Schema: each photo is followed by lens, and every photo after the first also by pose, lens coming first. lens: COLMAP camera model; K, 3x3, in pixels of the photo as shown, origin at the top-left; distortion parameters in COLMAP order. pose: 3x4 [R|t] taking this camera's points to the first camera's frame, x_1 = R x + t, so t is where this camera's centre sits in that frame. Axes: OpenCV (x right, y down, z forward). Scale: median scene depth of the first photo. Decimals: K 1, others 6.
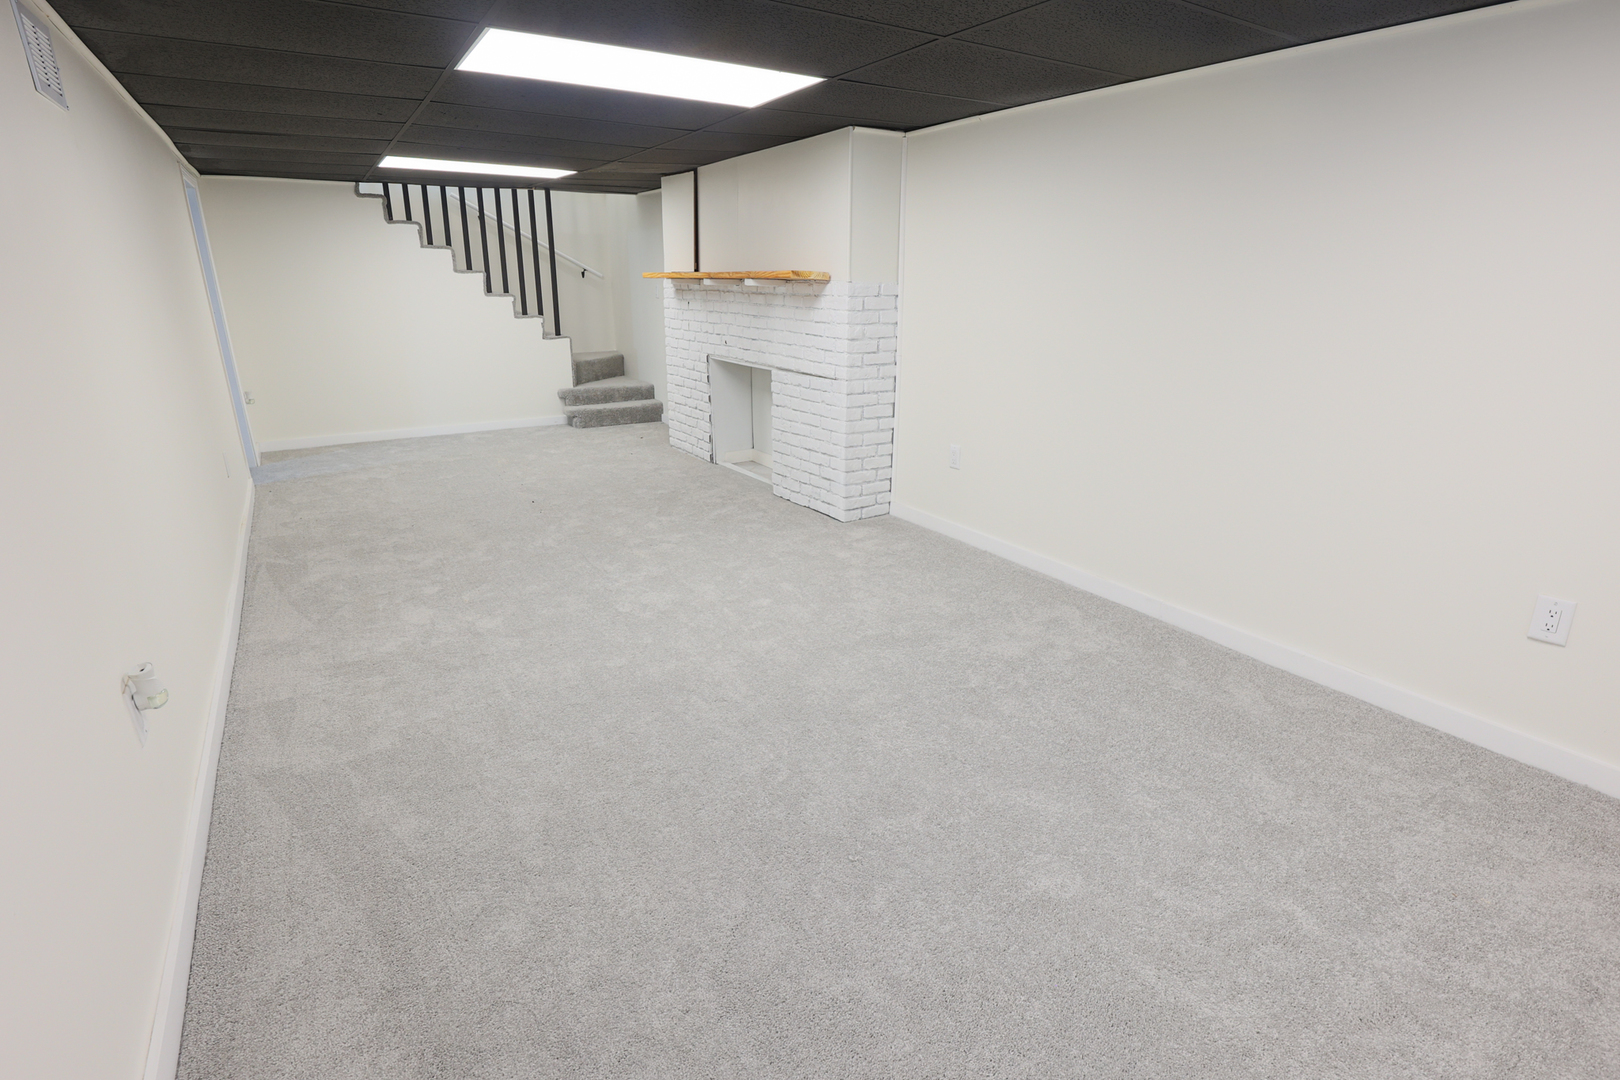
lens RADIAL K [[794.3, 0, 810.3], [0, 794.3, 536.4], [0, 0, 1]] dist [-0.034486, 0.004246]
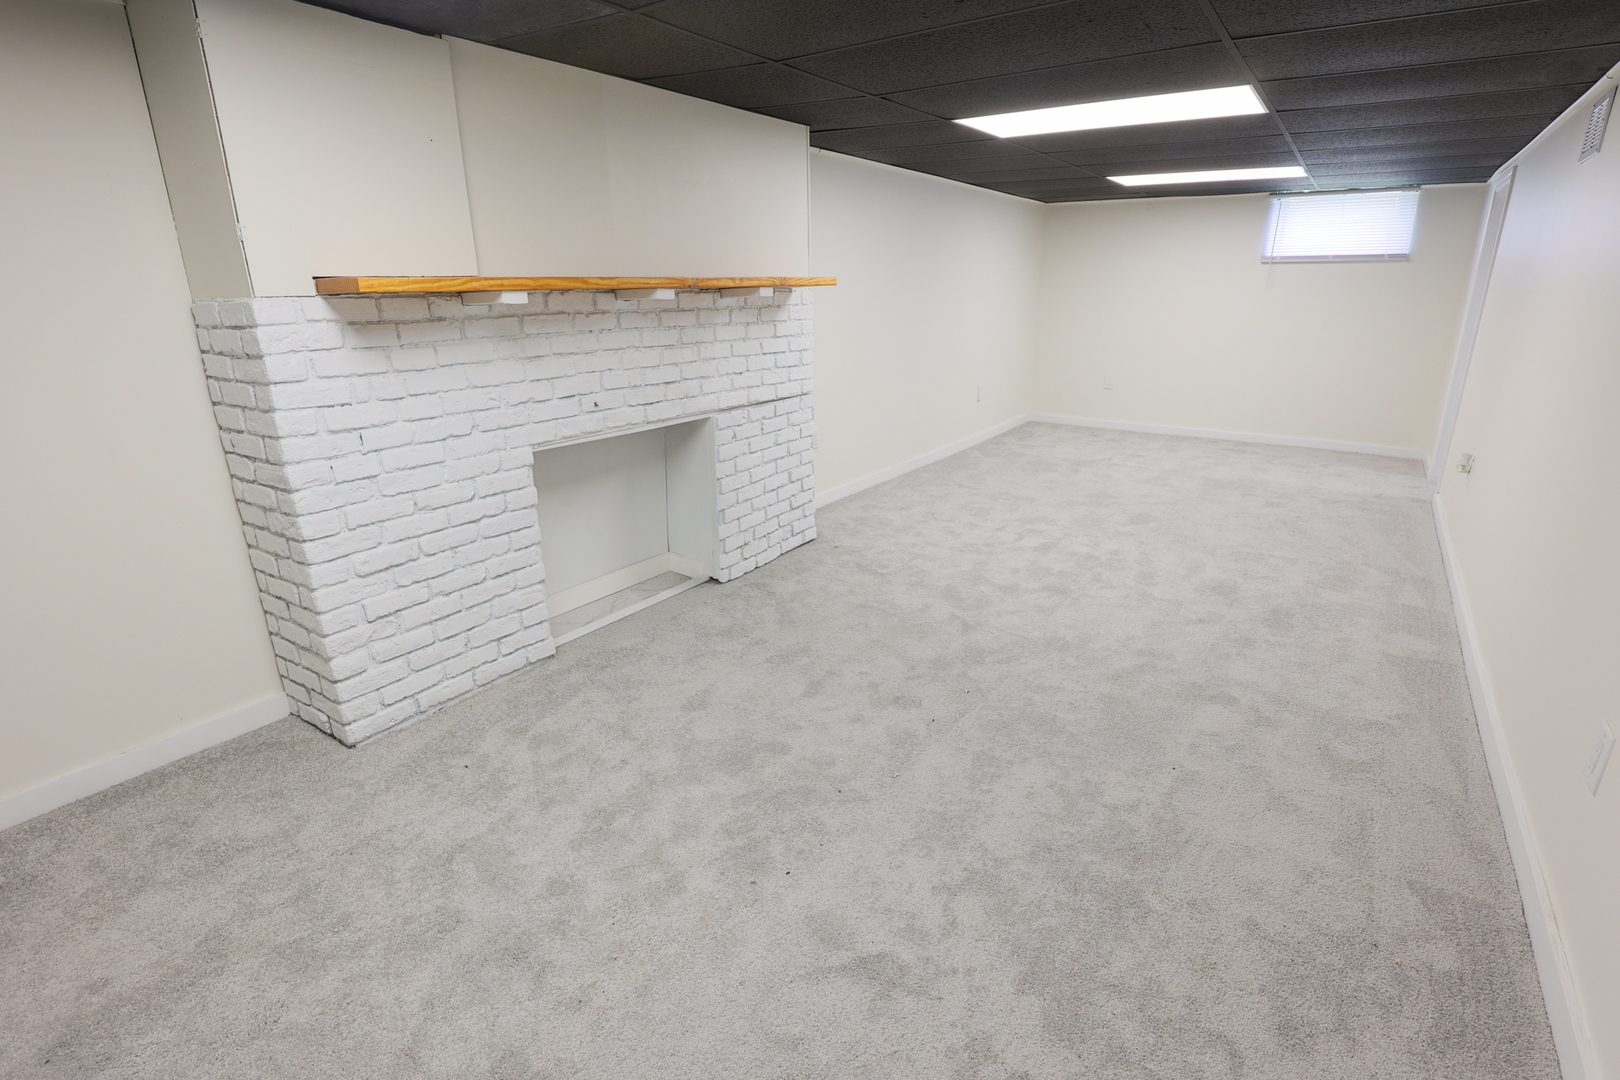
lens RADIAL K [[794.3, 0, 813.3], [0, 794.3, 547.2], [0, 0, 1]] dist [-0.034486, 0.004246]
pose [[-0.396279, -0.281521, 0.873904, -0.755915], [0.298046, 0.860838, 0.412464, -0.383450], [-0.868407, 0.423915, -0.257226, 1.179907]]
